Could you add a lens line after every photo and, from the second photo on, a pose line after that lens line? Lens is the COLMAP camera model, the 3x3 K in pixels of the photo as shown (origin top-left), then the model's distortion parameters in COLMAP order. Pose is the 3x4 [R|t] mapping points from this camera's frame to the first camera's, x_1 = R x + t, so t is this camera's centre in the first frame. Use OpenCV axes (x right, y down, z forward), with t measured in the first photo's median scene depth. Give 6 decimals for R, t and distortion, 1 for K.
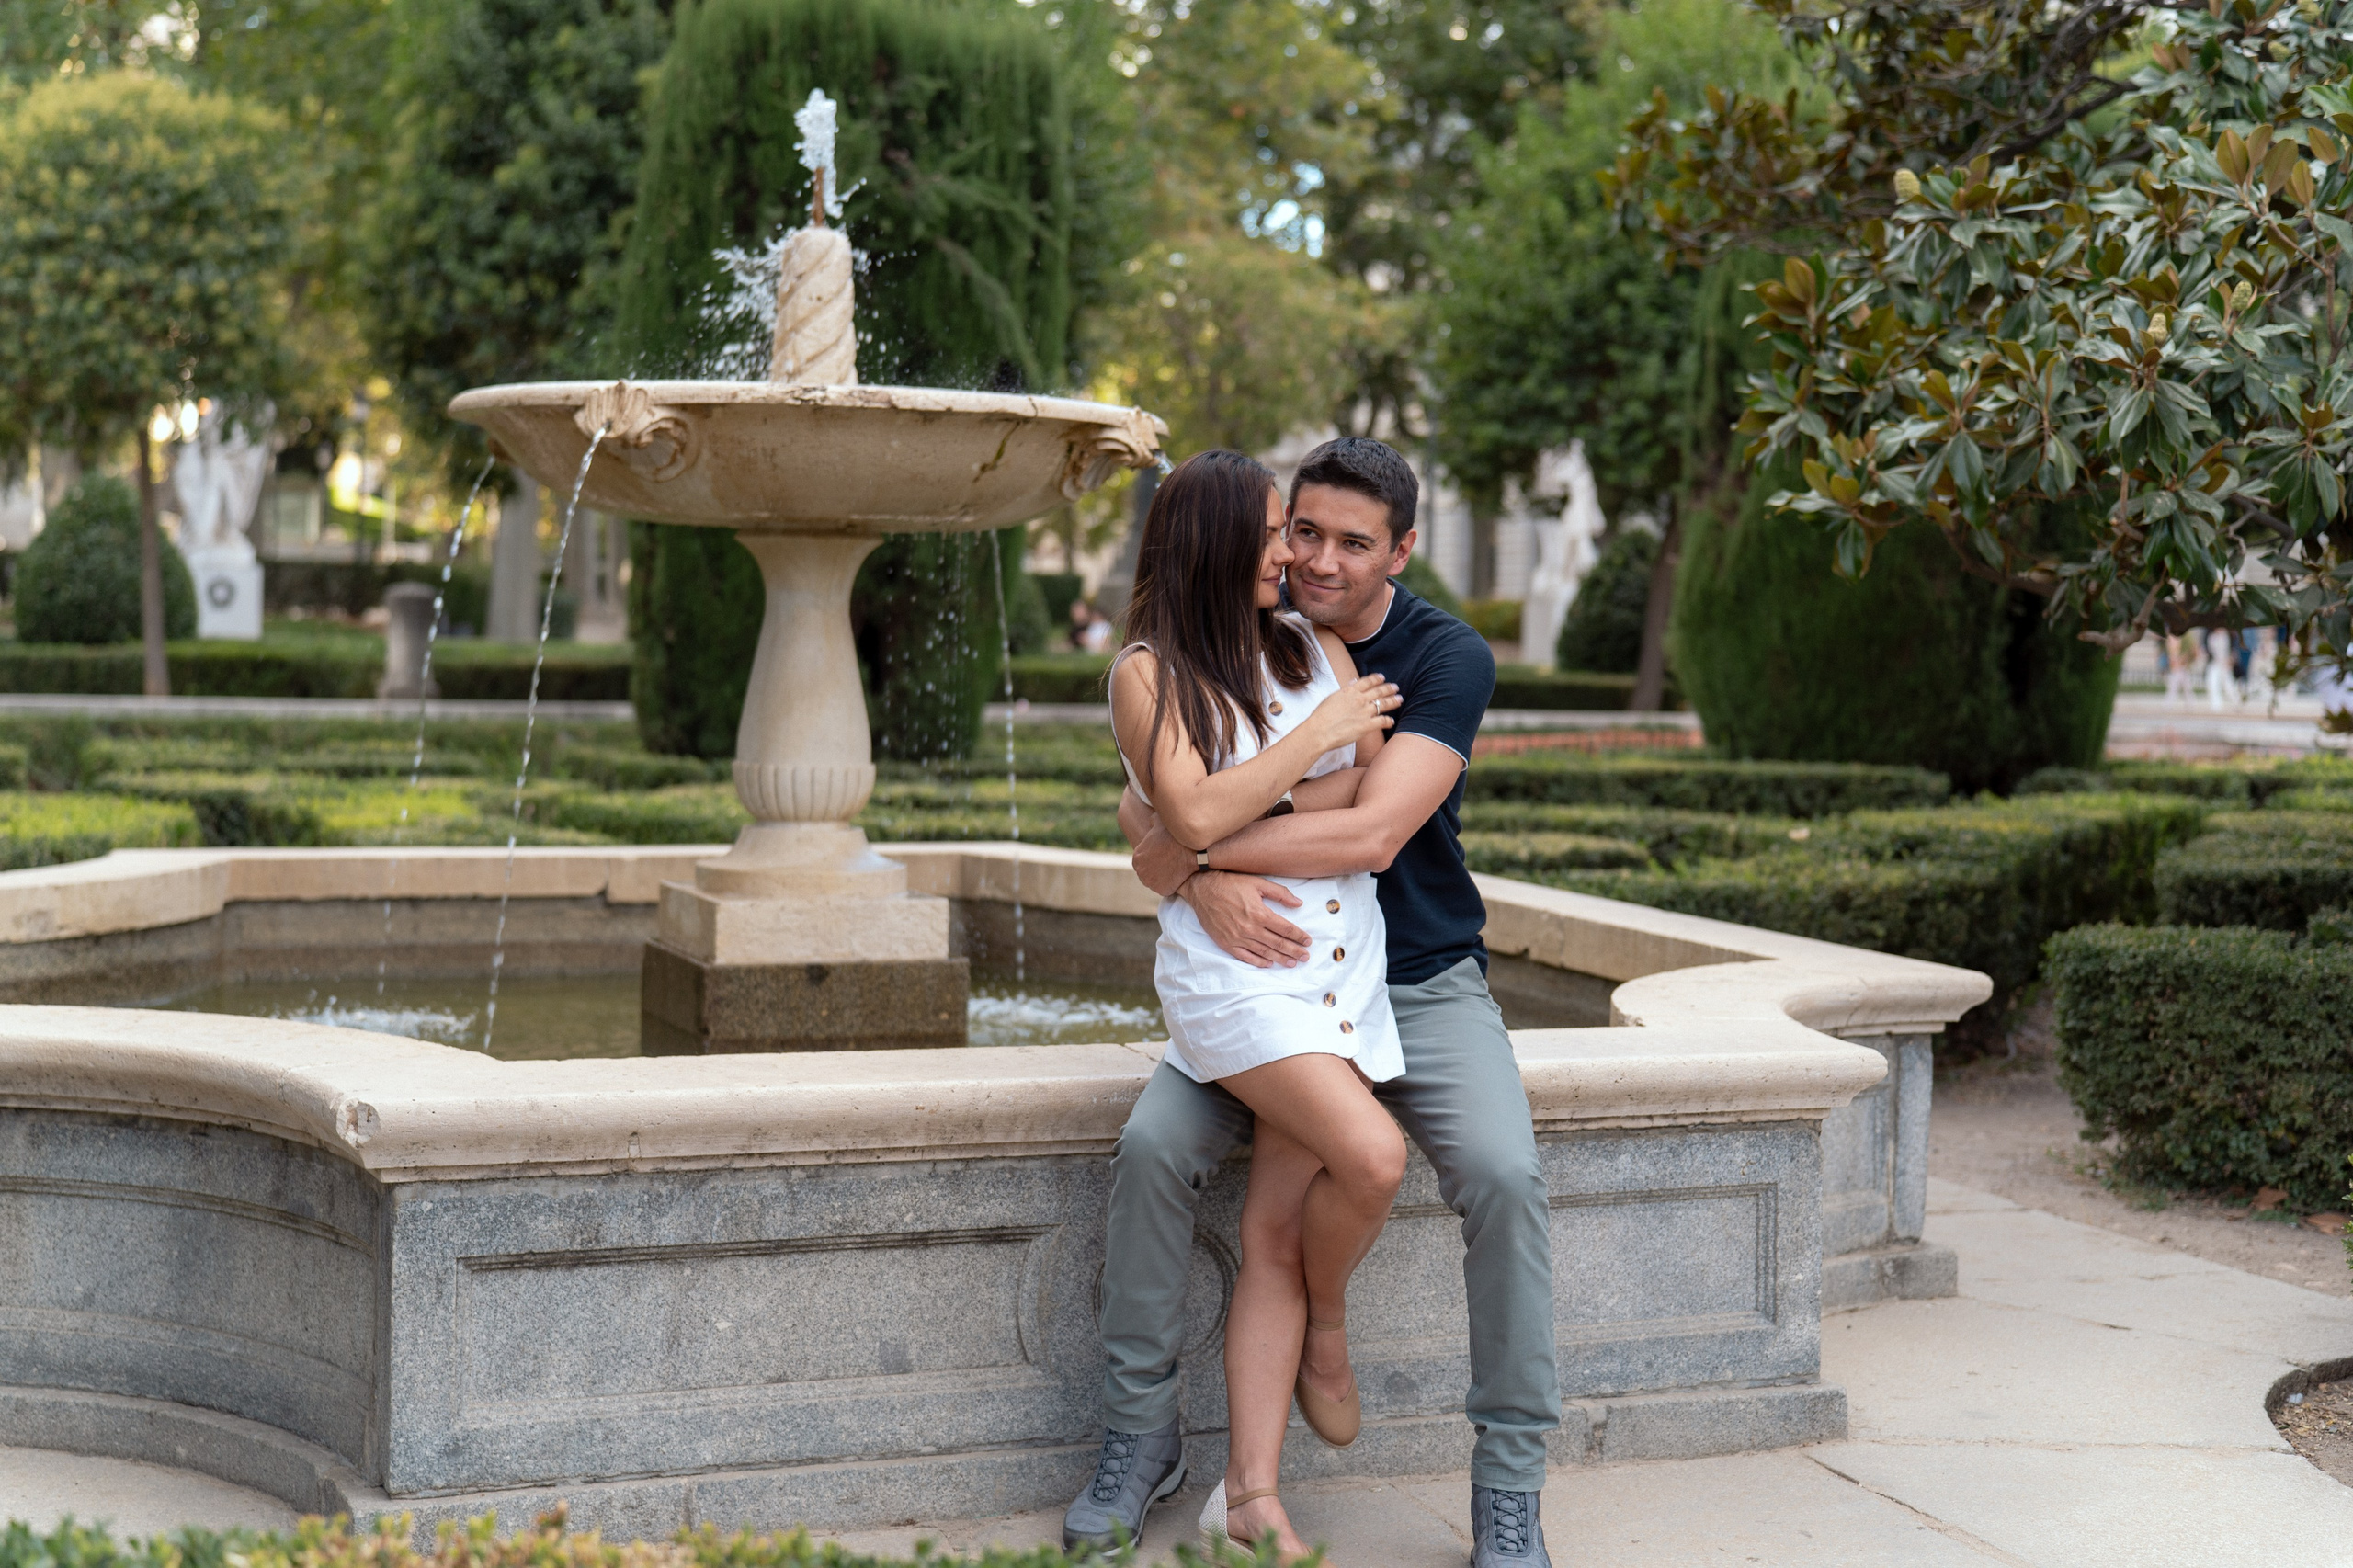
lens RADIAL K [[3195.2, 0, 1174.9], [0, 3195.2, 776.0], [0, 0, 1]] dist [-0.047107, 0.000000]
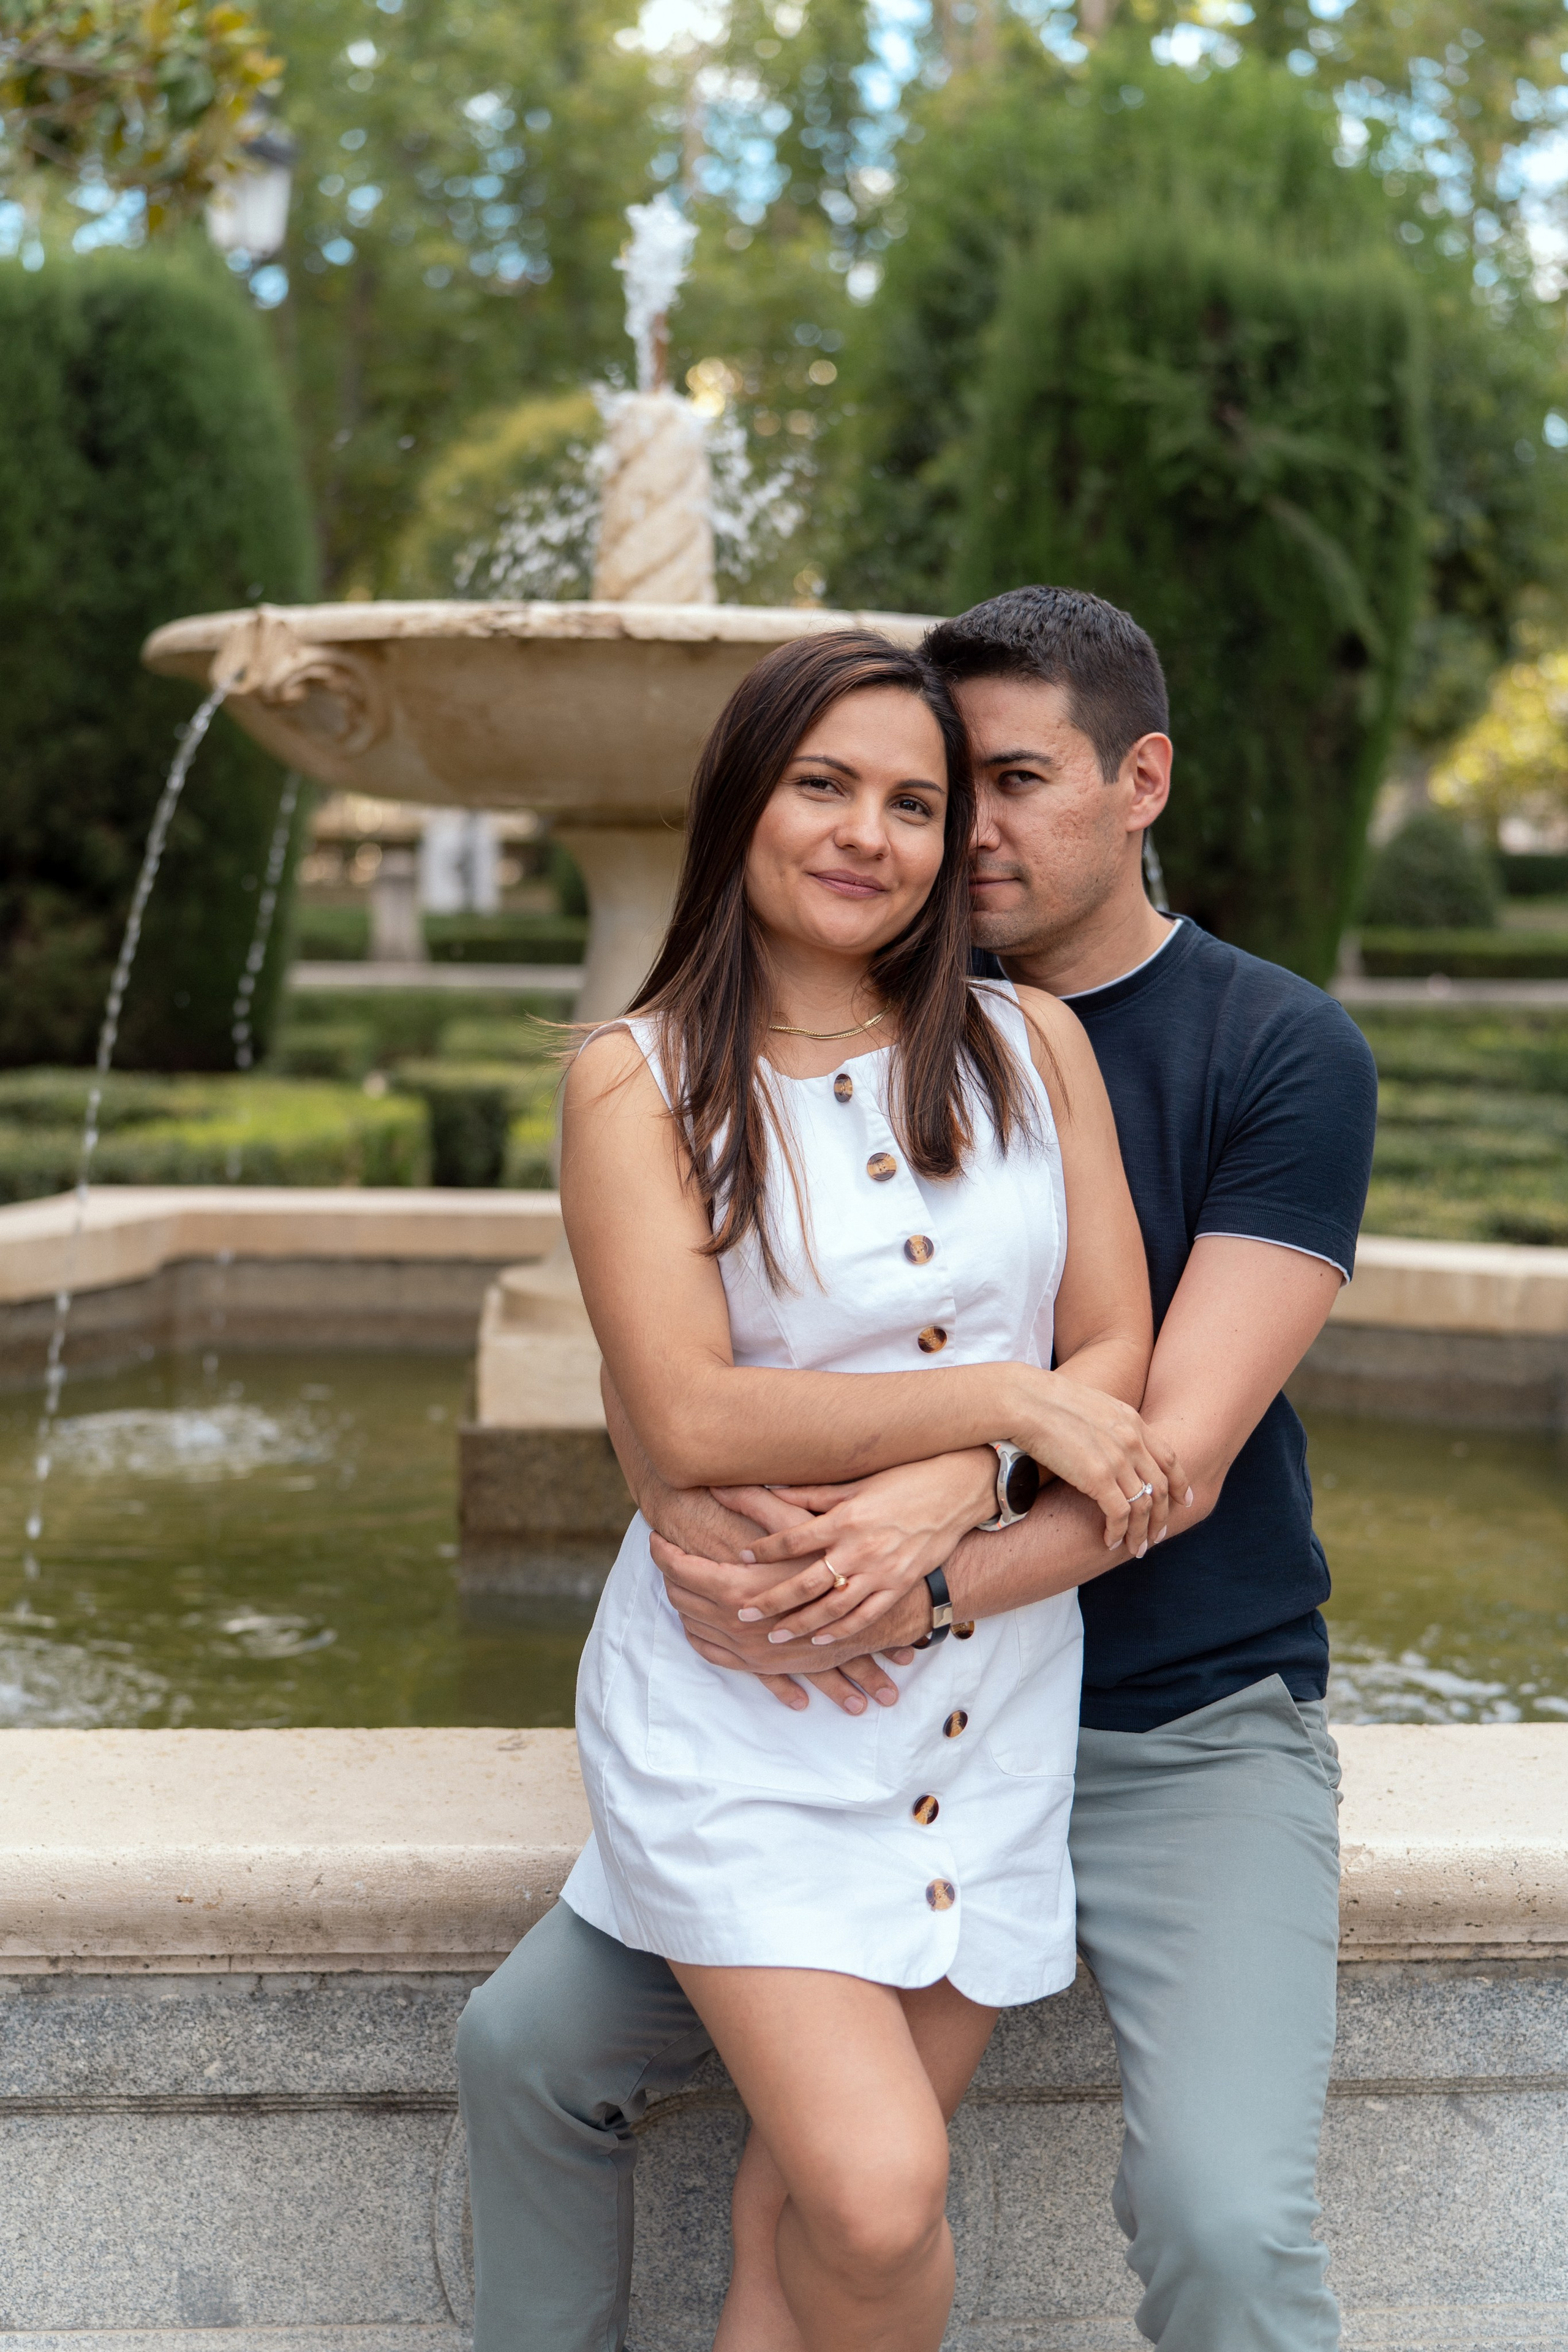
lens RADIAL K [[2751.4, 0, 788.6], [0, 2751.4, 1197.5], [0, 0, 1]] dist [-0.032129, 0.000000]
pose [[0.949775, 0.027993, -0.311679, 0.153881], [-0.008677, 0.997964, 0.063190, -0.043887], [0.312813, -0.057312, 0.948084, 0.575369]]
